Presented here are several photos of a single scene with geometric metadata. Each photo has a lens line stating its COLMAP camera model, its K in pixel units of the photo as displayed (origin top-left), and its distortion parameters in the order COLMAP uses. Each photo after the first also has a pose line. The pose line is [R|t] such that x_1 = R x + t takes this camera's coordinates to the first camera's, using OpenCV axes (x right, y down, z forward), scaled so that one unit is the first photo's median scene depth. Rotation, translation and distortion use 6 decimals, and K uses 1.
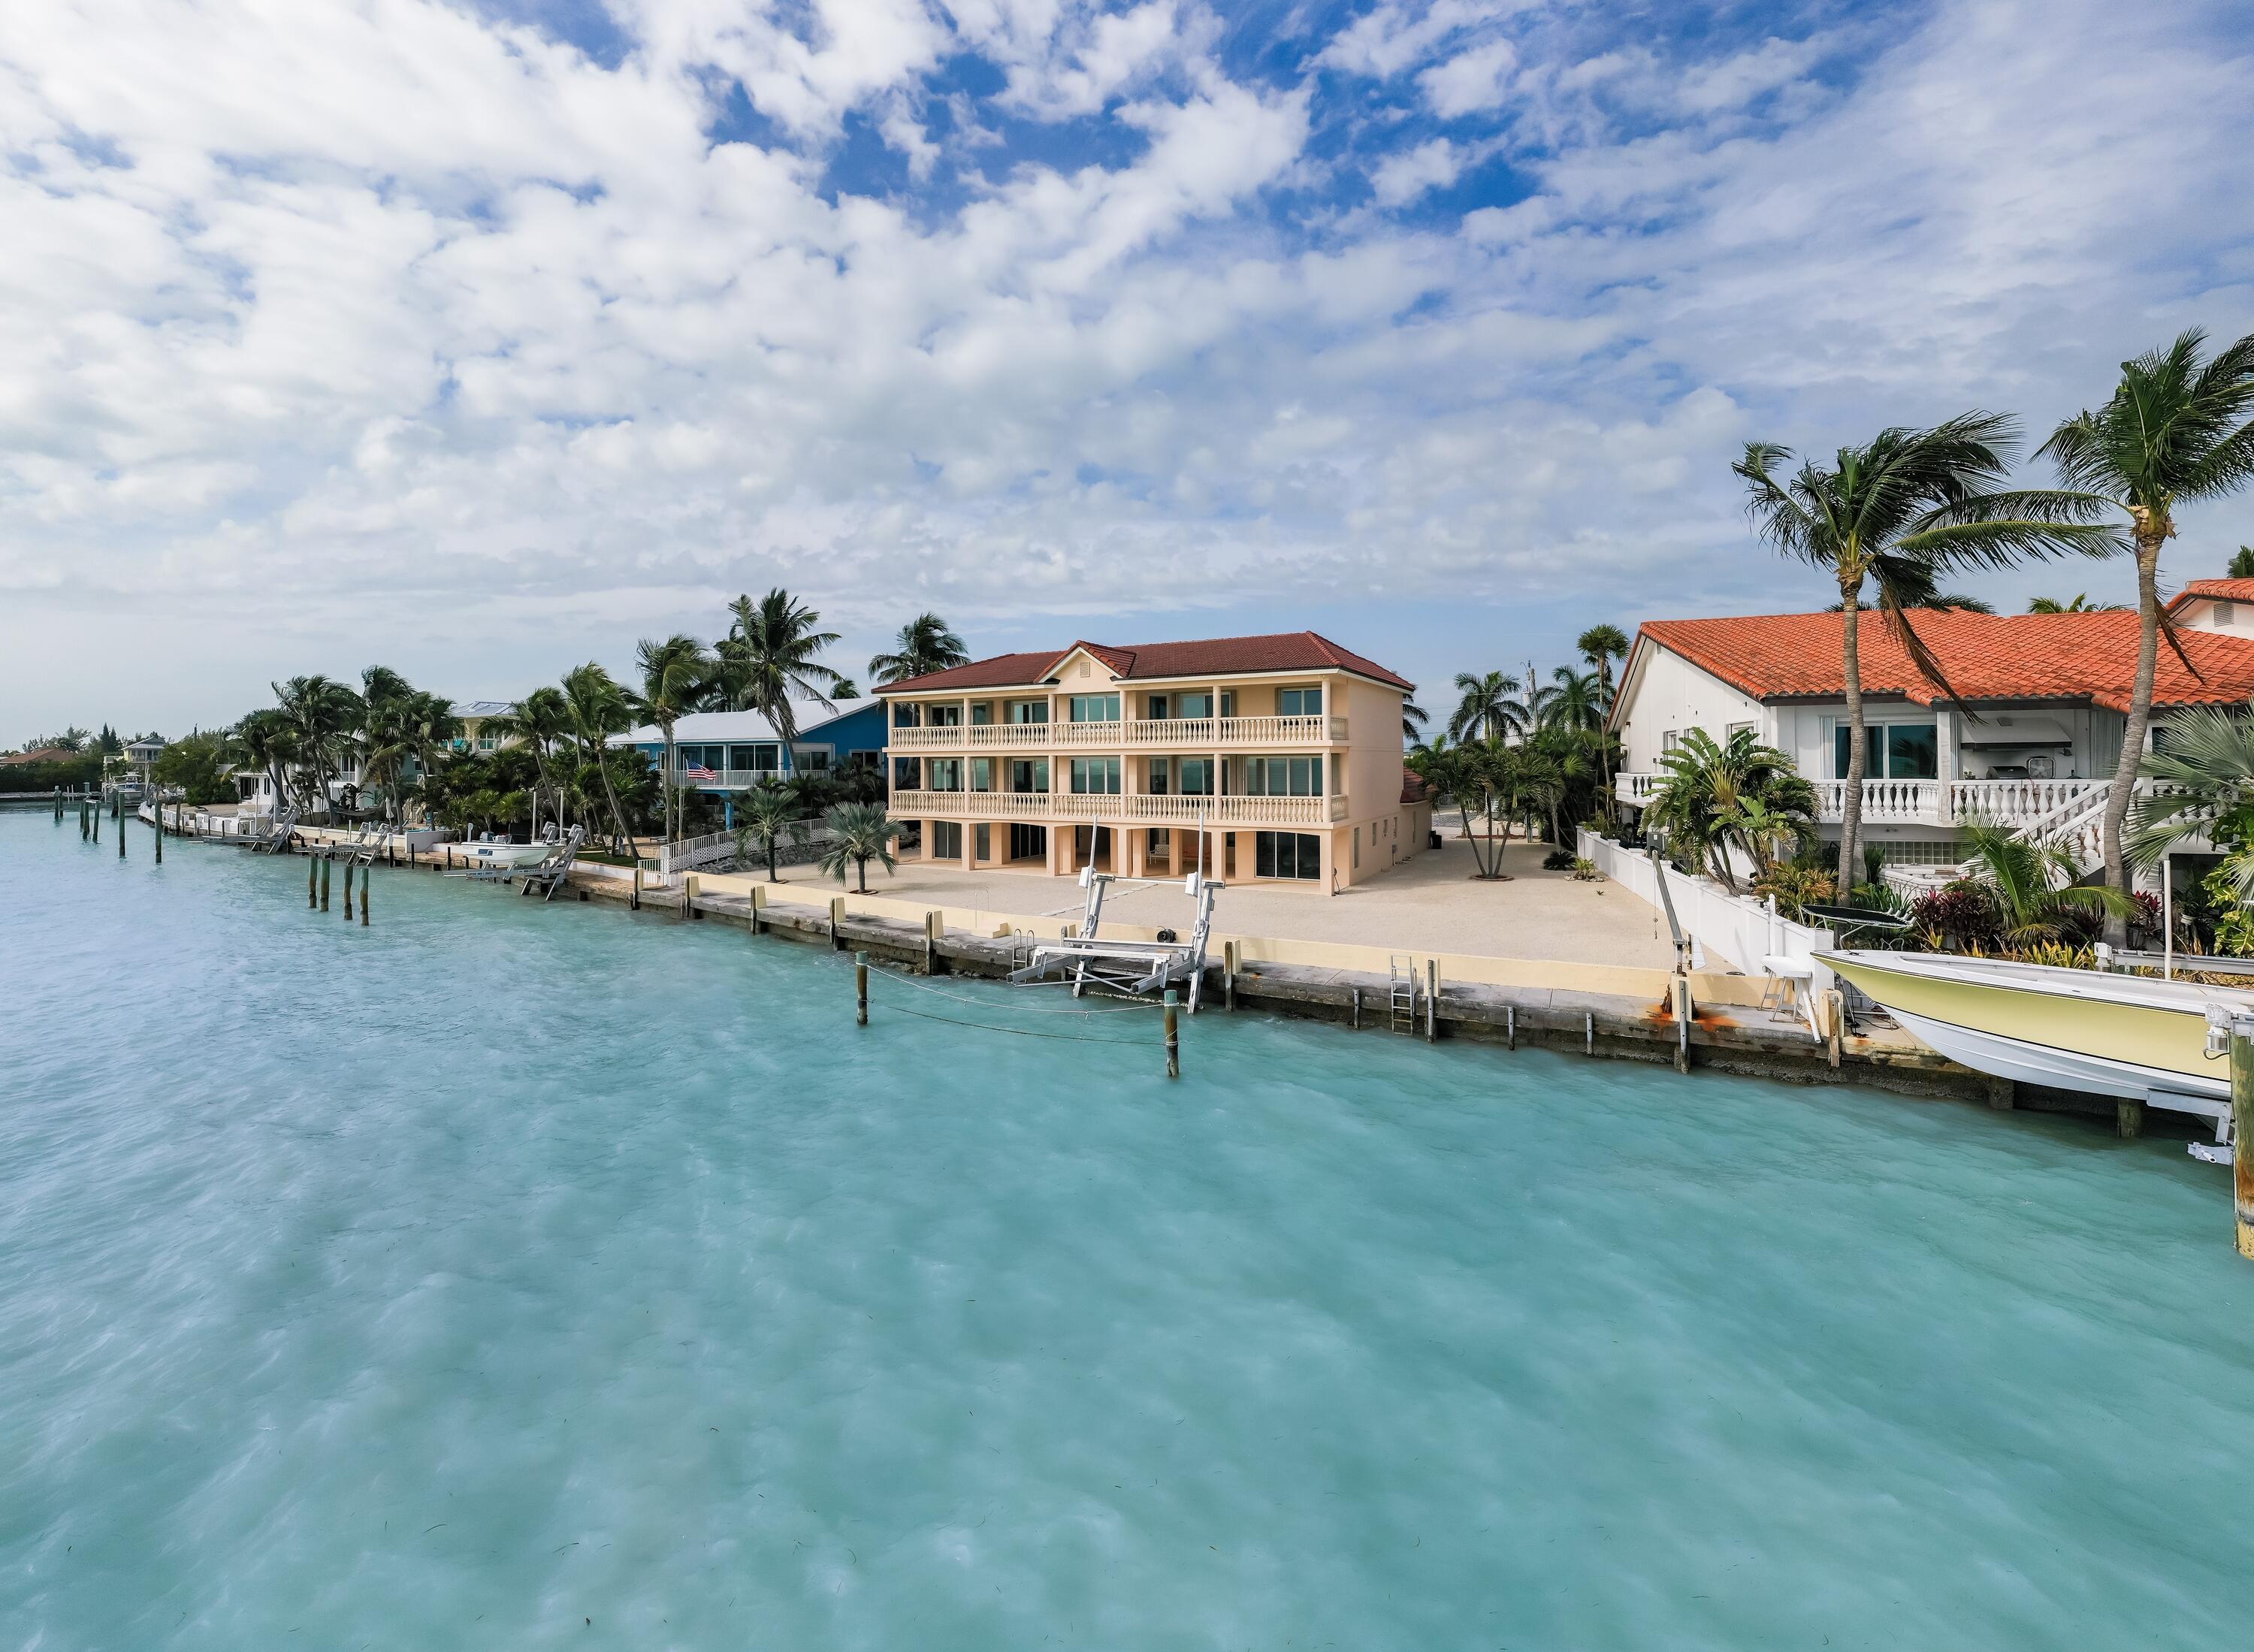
lens RADIAL K [[925.1, 0, 1134.3], [0, 925.1, 743.1], [0, 0, 1]] dist [-0.002535, 0.000108]
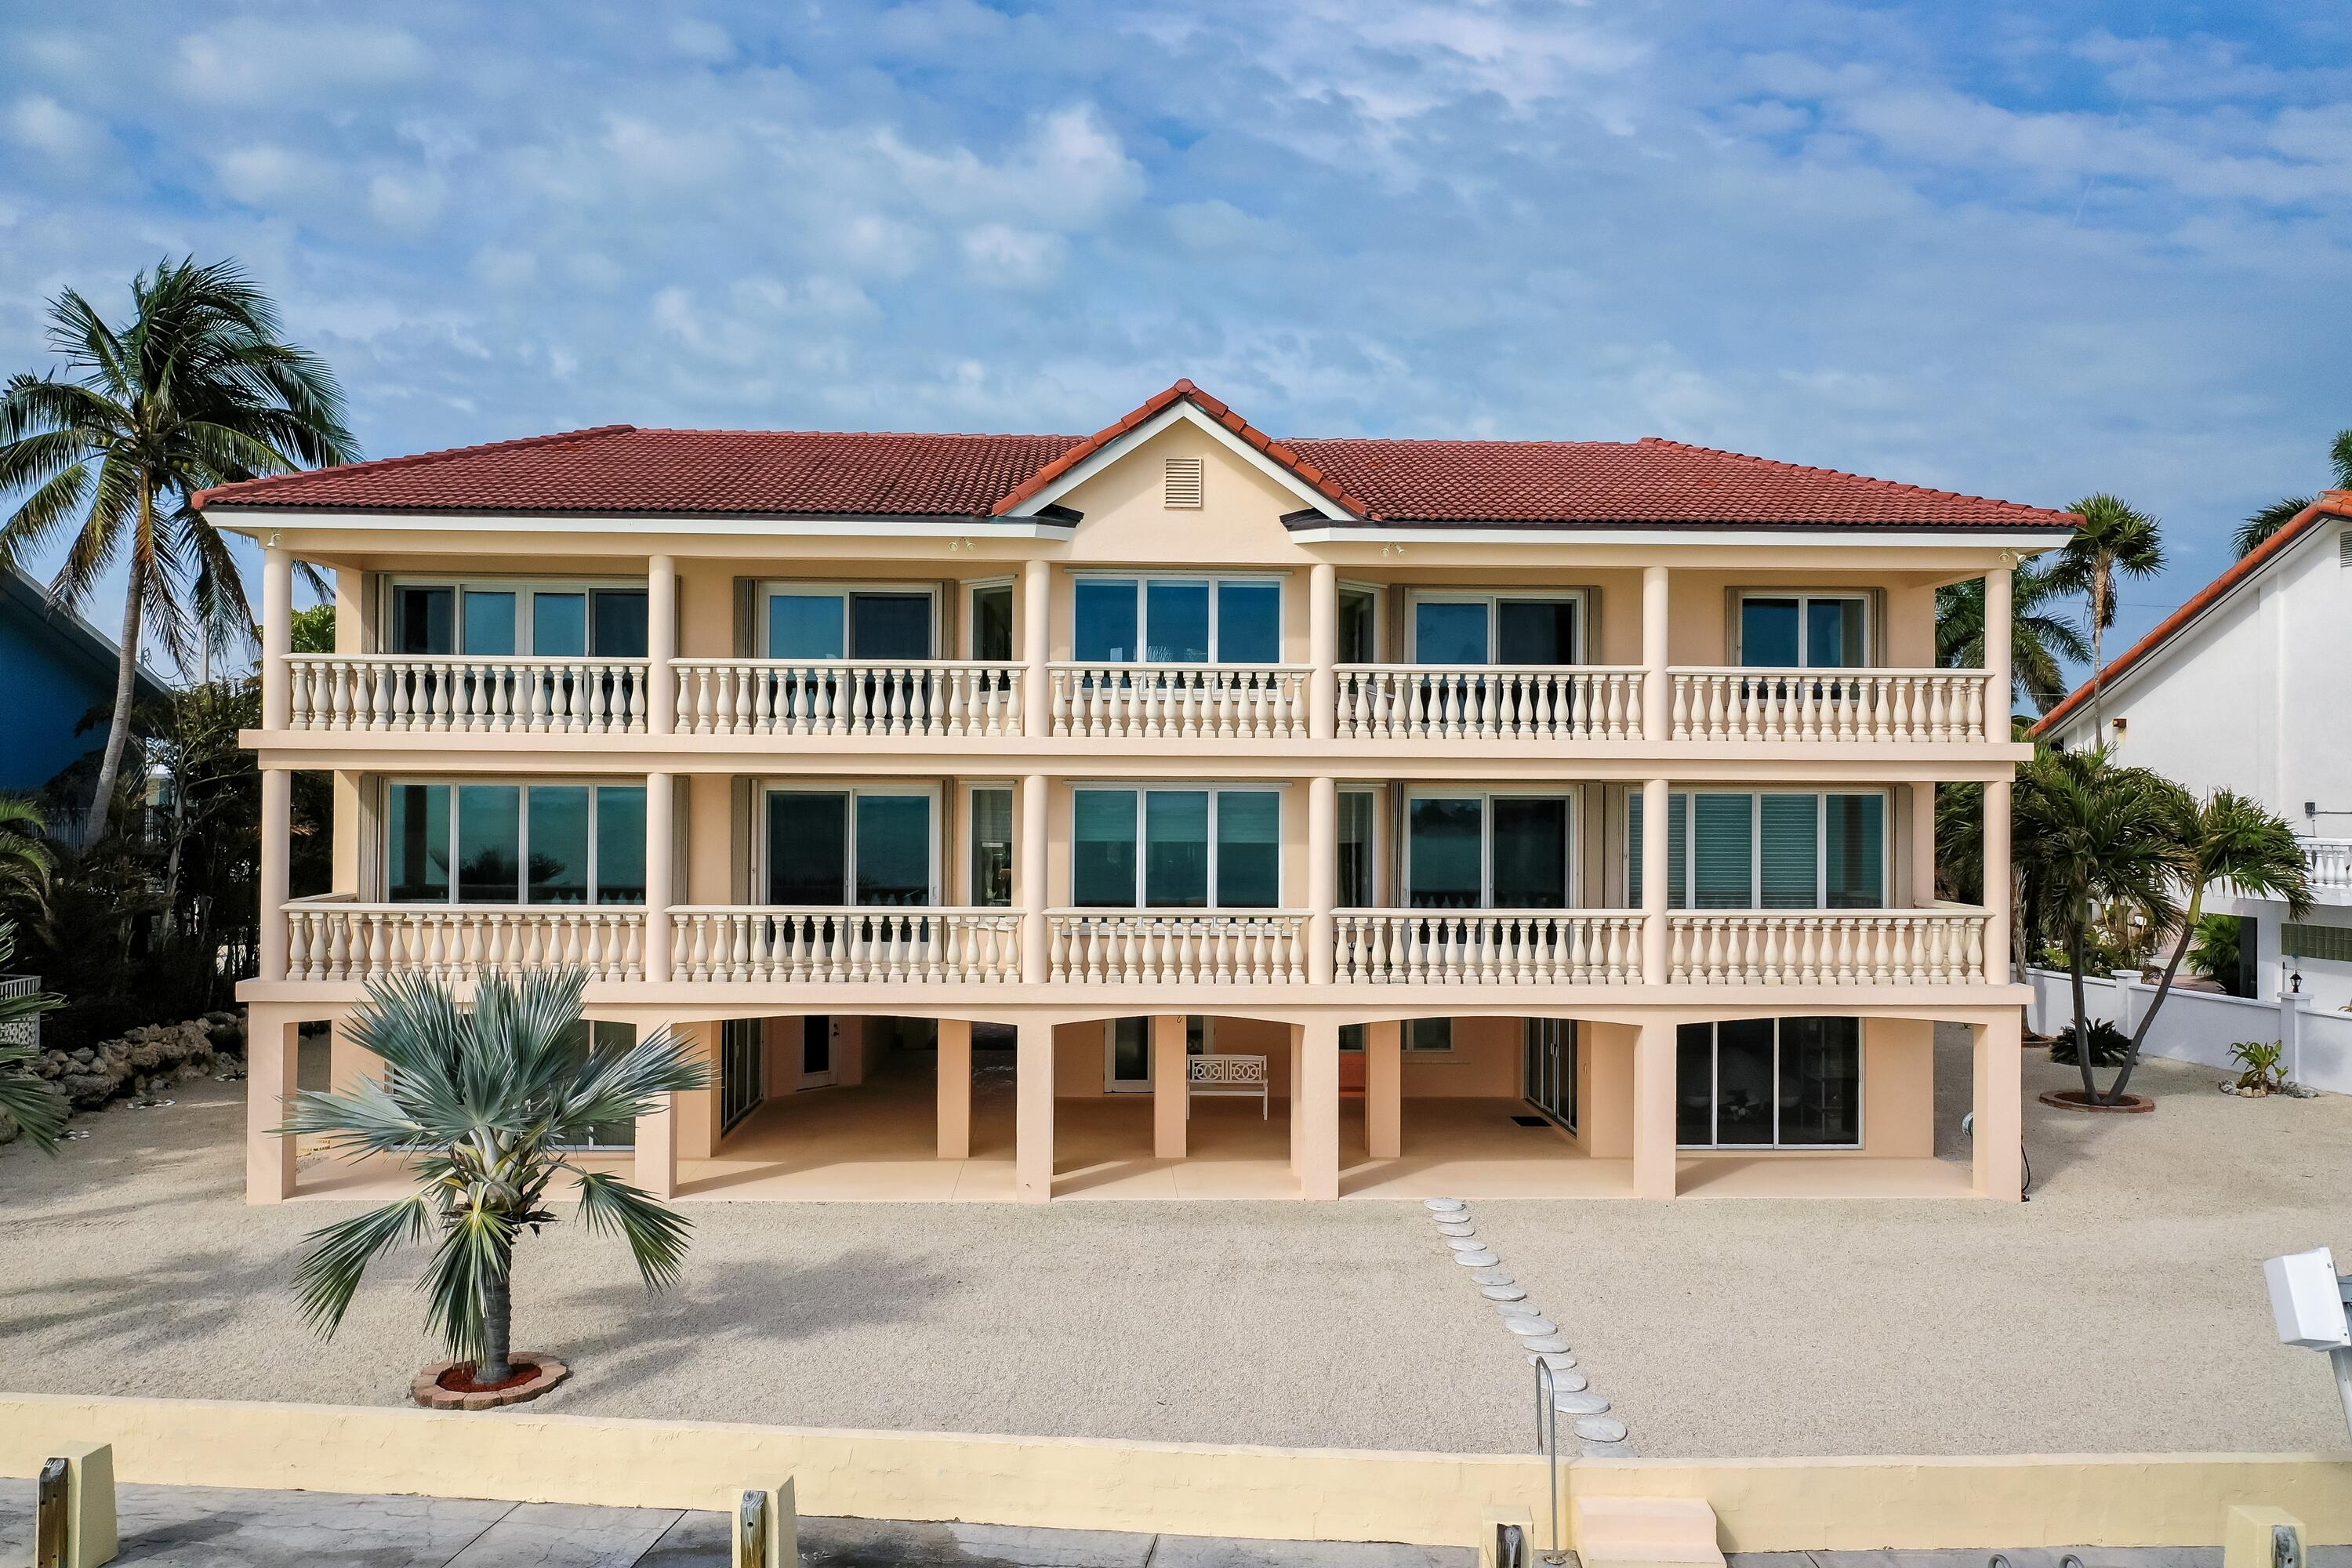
lens RADIAL K [[2096.4, 0, 1139.5], [0, 2096.4, 732.8], [0, 0, 1]] dist [-0.005357, 0.001822]
pose [[0.855359, 0.034687, 0.516872, -0.402109], [-0.022050, 0.999289, -0.030571, 0.019975], [-0.517566, 0.014752, 0.855516, 0.430004]]
